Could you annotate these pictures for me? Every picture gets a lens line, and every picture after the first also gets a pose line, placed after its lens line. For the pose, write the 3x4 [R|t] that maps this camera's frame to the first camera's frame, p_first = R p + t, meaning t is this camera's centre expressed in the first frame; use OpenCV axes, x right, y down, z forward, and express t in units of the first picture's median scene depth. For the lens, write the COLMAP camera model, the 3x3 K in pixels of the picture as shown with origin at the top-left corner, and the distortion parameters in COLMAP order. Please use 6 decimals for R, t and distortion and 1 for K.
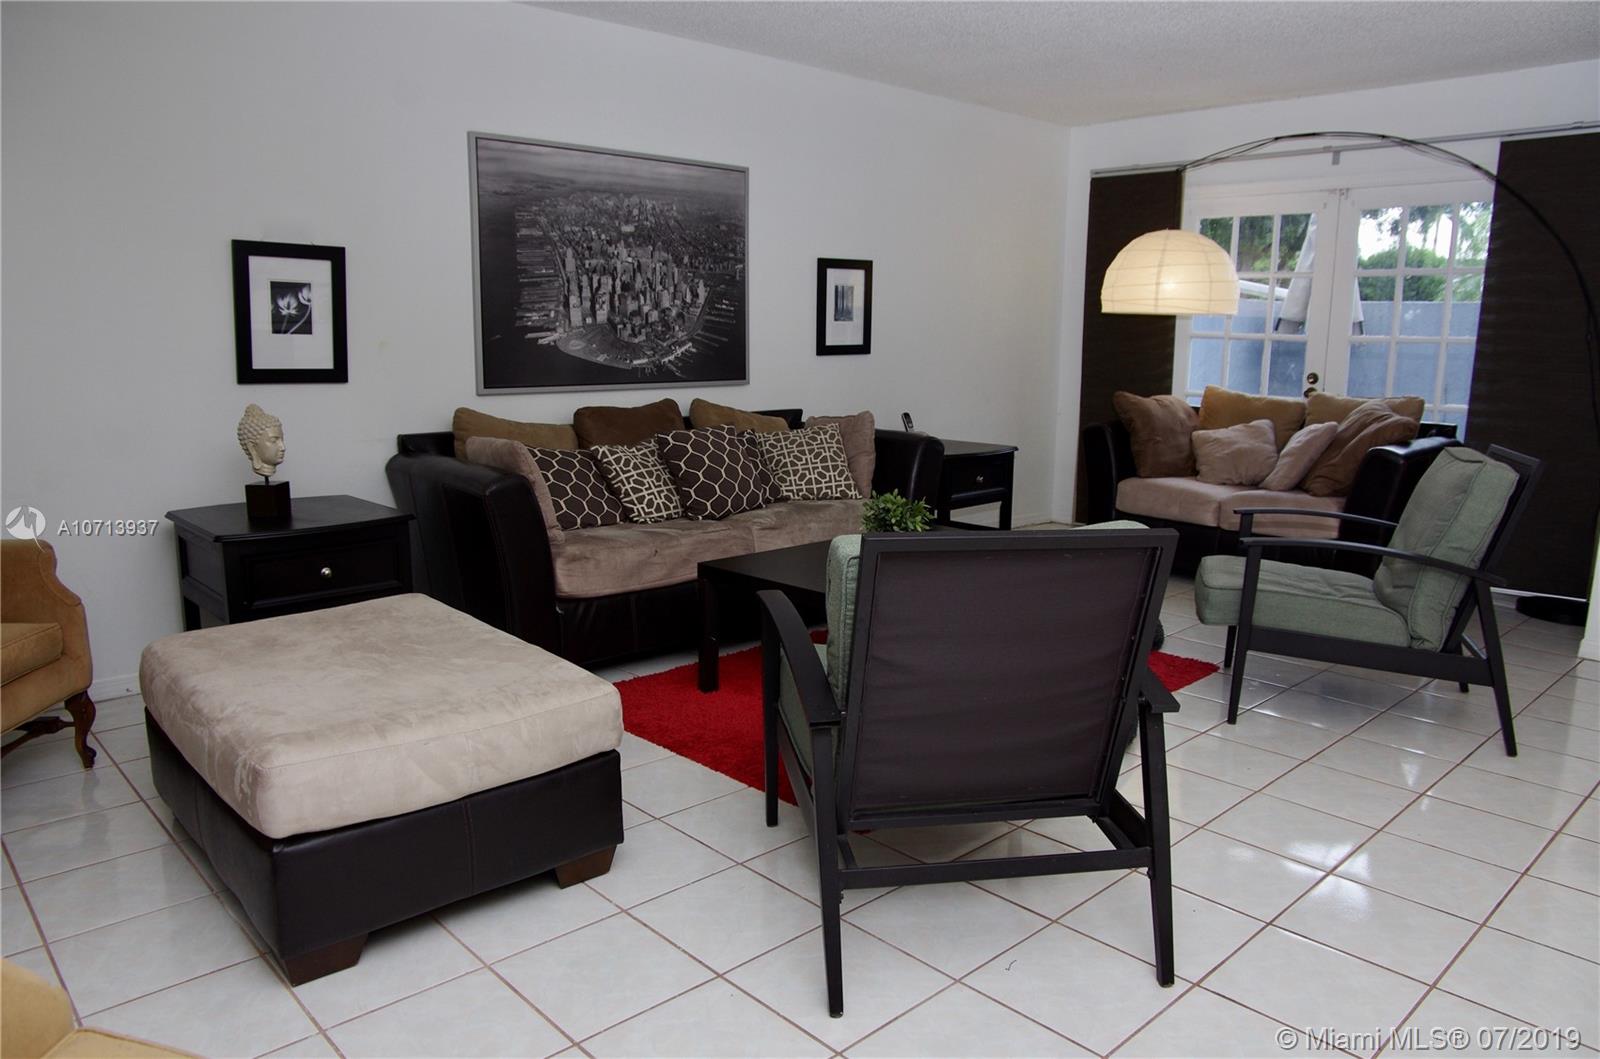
lens RADIAL K [[1114.9, 0, 798.2], [0, 1114.9, 544.7], [0, 0, 1]] dist [-0.077493, 0.043240]
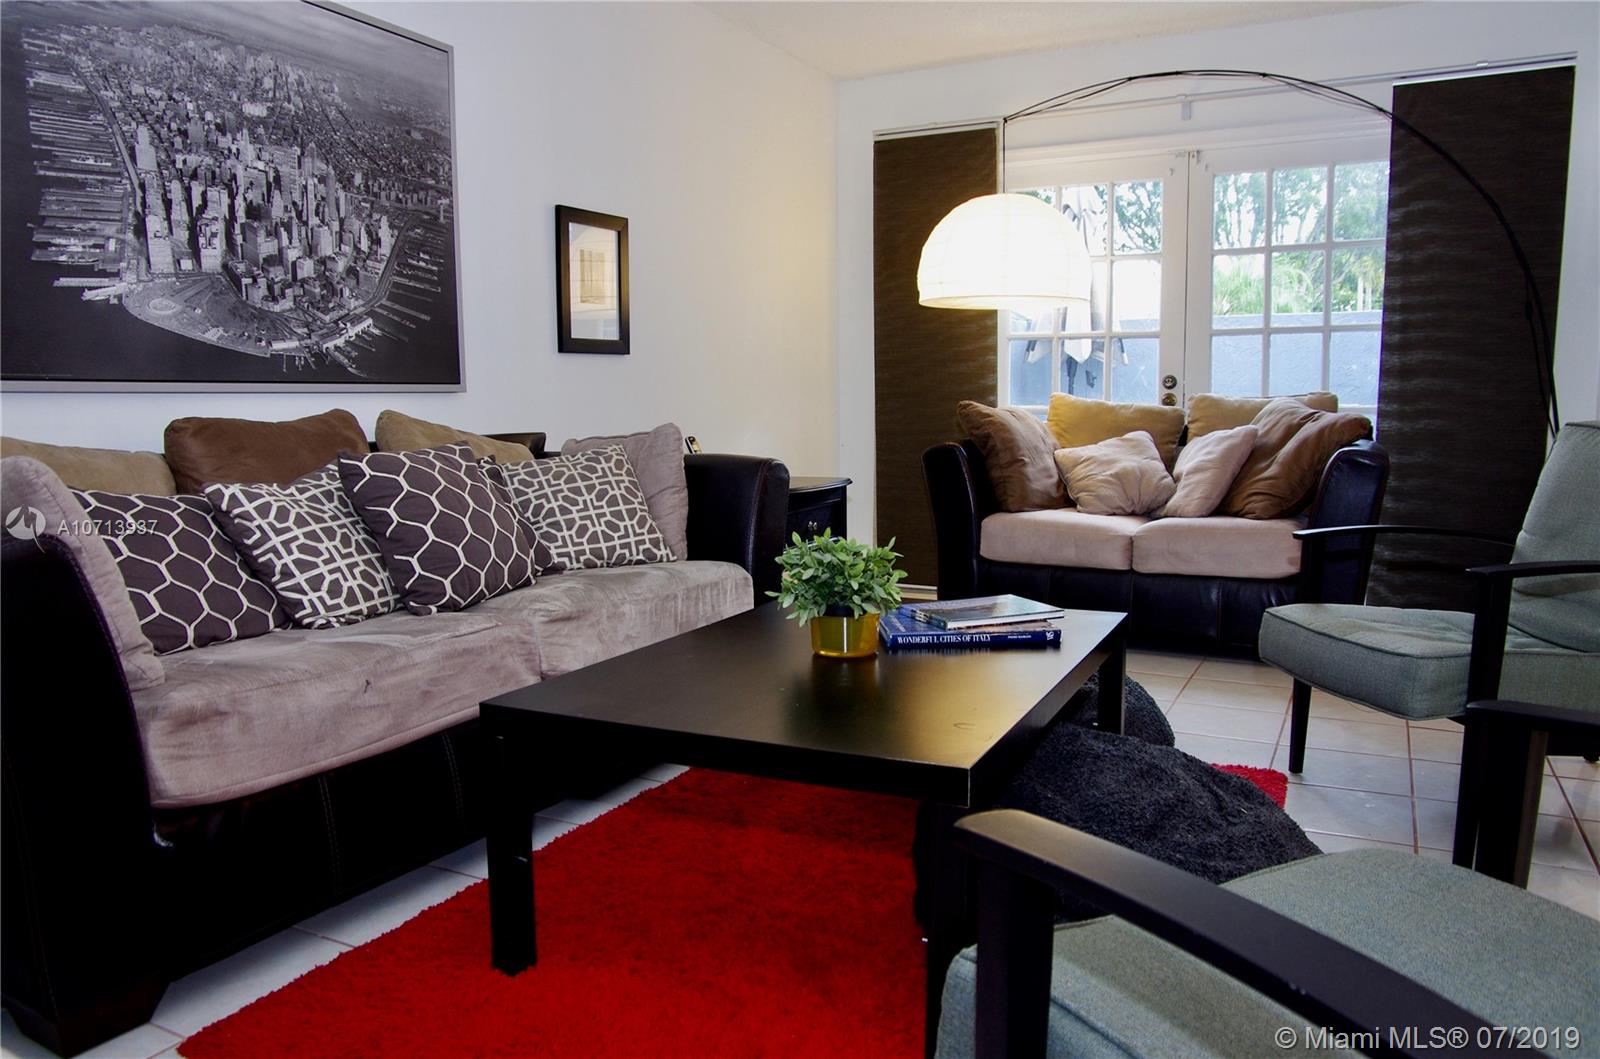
lens RADIAL K [[1114.9, 0, 775.4], [0, 1114.9, 542.9], [0, 0, 1]] dist [-0.077493, 0.043240]
pose [[0.944910, -0.056942, 0.322340, -0.092259], [0.080037, 0.995054, -0.058843, -0.010199], [-0.317395, 0.081401, 0.944793, 0.397020]]
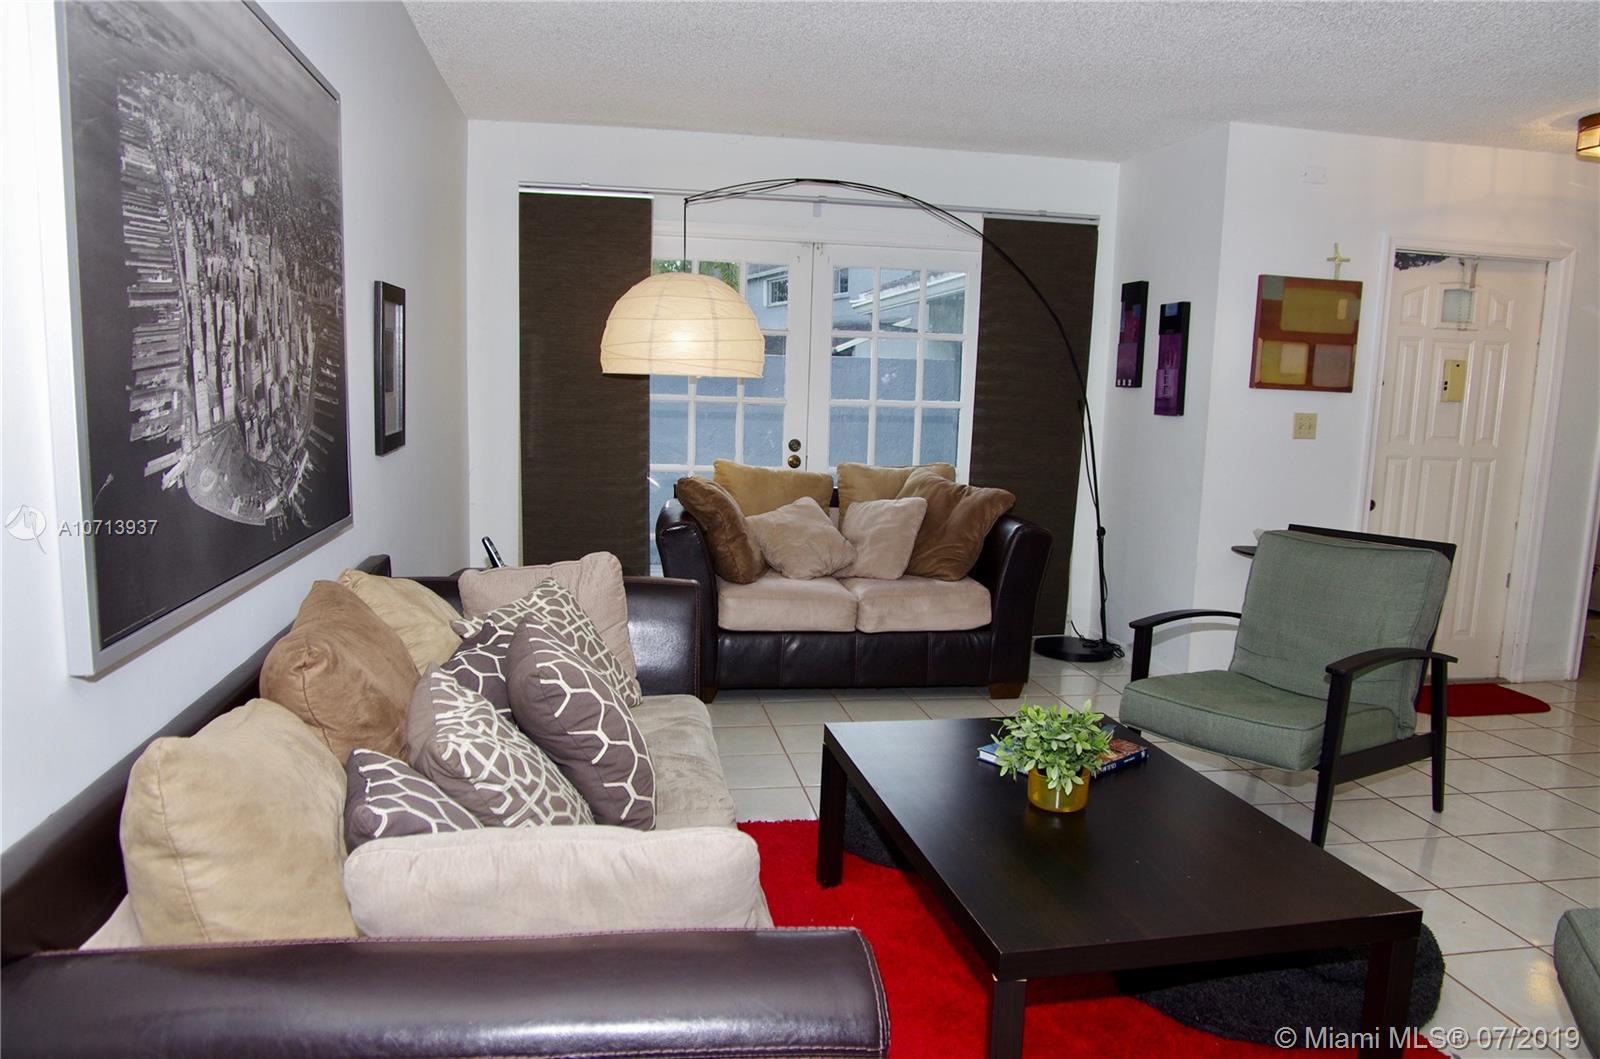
lens RADIAL K [[1114.9, 0, 758.6], [0, 1114.9, 528.7], [0, 0, 1]] dist [-0.077493, 0.043240]
pose [[0.550207, -0.109546, 0.827812, -0.389168], [0.145582, 0.988759, 0.034083, -0.144164], [-0.822240, 0.101761, 0.559970, 0.618813]]
